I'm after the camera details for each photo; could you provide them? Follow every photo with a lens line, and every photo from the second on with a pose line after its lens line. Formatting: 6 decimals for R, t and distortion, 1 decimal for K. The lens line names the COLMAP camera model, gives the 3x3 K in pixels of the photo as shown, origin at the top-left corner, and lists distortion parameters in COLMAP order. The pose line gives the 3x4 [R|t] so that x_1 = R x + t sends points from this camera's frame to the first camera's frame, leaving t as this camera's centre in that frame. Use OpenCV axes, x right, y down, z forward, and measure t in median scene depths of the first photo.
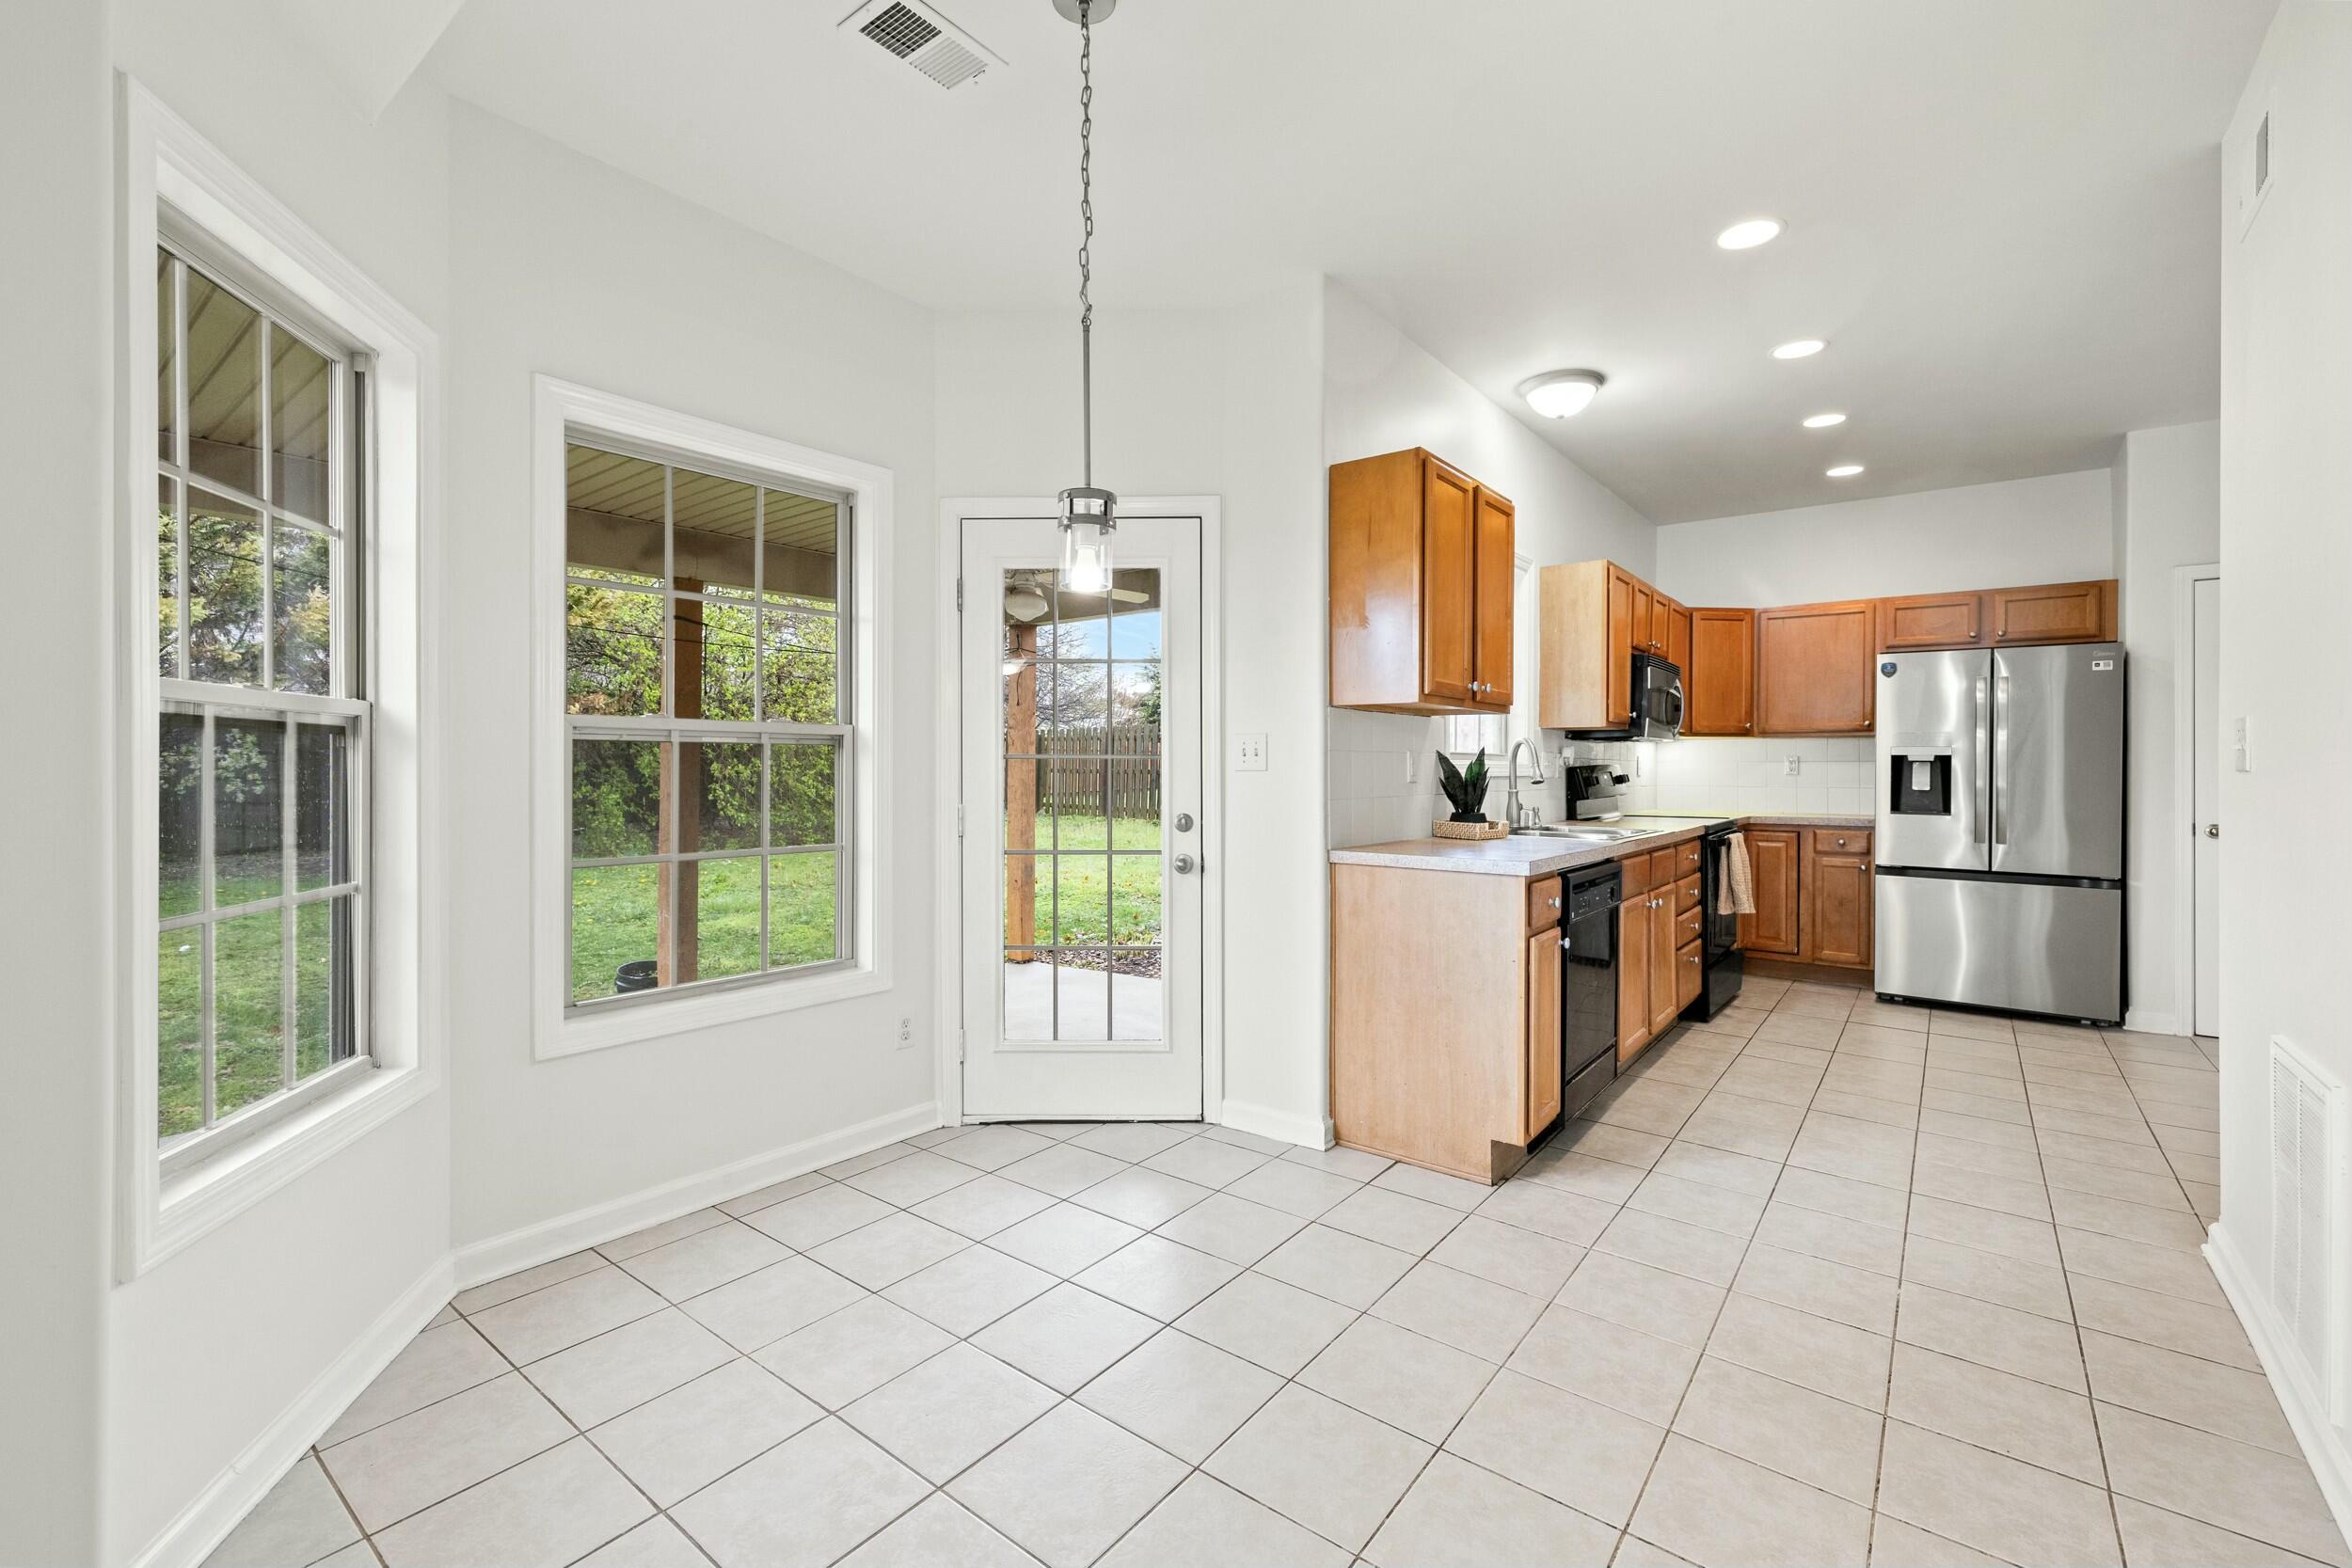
lens RADIAL K [[995.8, 0, 1189.2], [0, 995.8, 763.4], [0, 0, 1]] dist [0.000231, 0.000879]
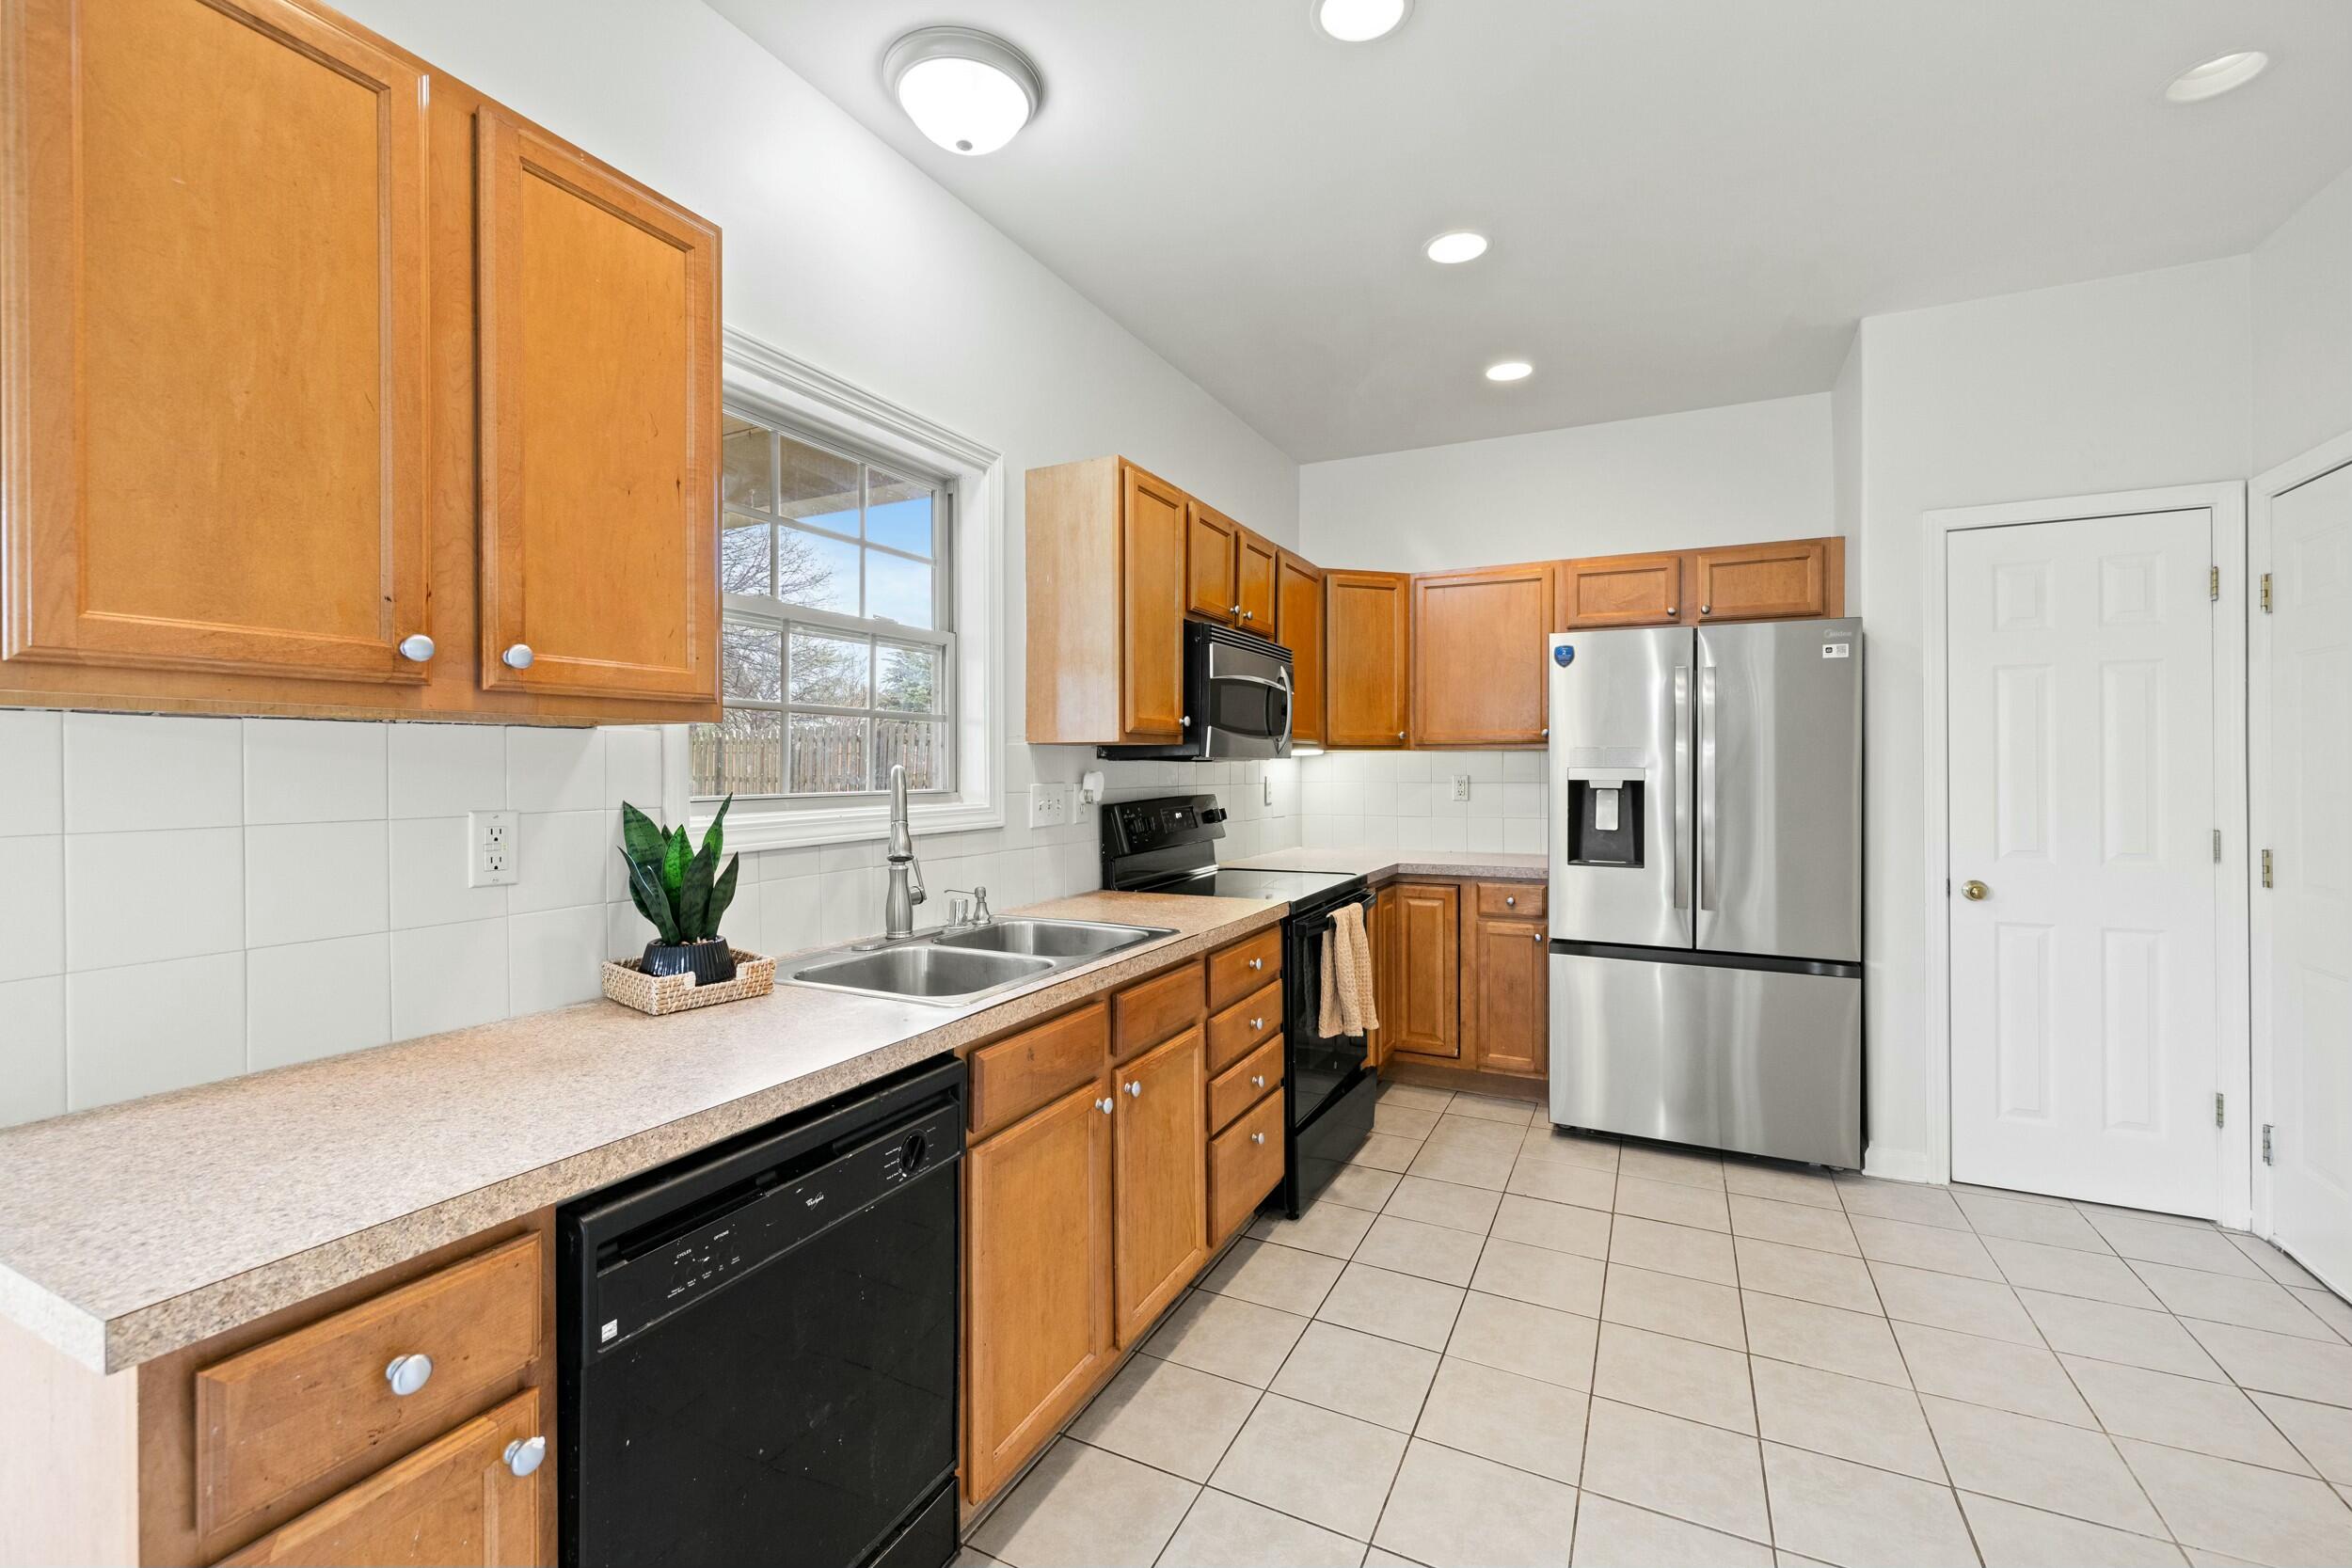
lens RADIAL K [[995.8, 0, 1192.0], [0, 995.8, 769.7], [0, 0, 1]] dist [0.000231, 0.000879]
pose [[0.977264, -0.008559, 0.211856, 0.308478], [0.007479, 0.999955, 0.005896, -0.021607], [-0.211896, -0.004178, 0.977283, 0.387165]]
